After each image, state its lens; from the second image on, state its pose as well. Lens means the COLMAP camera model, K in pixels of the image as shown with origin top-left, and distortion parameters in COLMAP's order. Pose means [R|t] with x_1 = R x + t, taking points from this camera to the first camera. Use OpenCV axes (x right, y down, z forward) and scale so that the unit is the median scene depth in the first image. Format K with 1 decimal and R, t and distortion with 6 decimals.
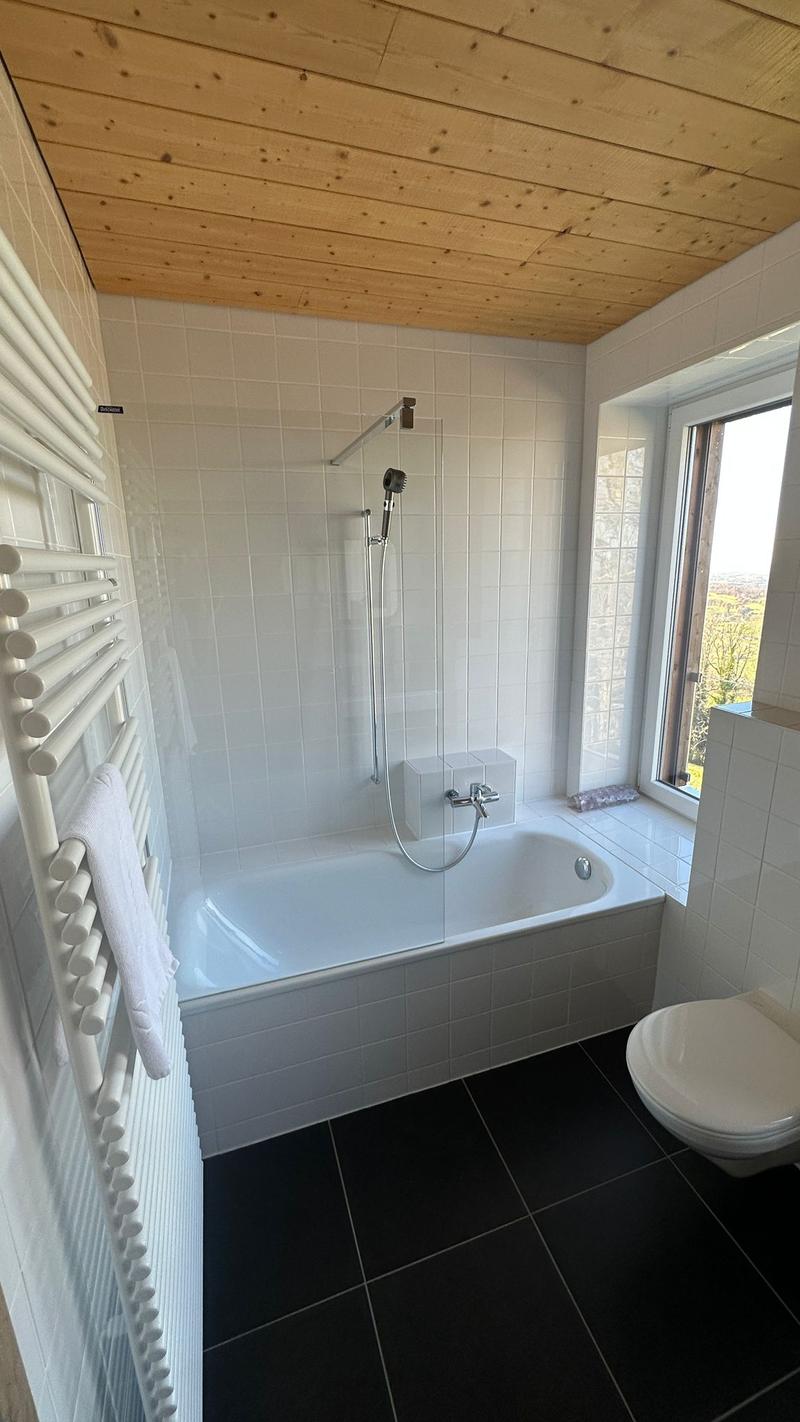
lens RADIAL K [[567.9, 0, 401.7], [0, 567.9, 710.5], [0, 0, 1]] dist [-0.006333, 0.000399]
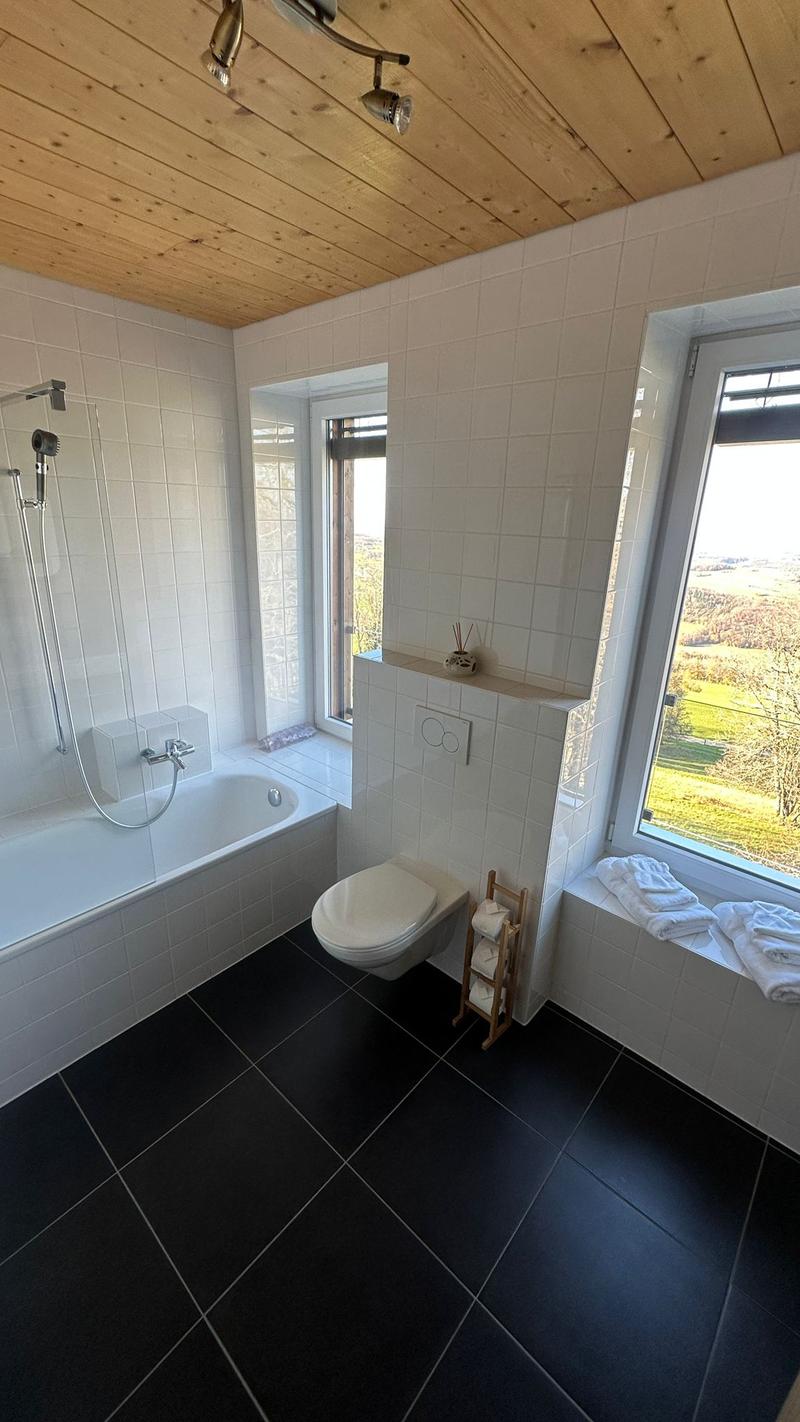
lens RADIAL K [[567.9, 0, 400.6], [0, 567.9, 711.2], [0, 0, 1]] dist [-0.006333, 0.000399]
pose [[0.865006, -0.114857, 0.488438, -0.011801], [0.072641, 0.991859, 0.104593, -0.005665], [-0.496475, -0.054993, 0.866307, -0.155753]]
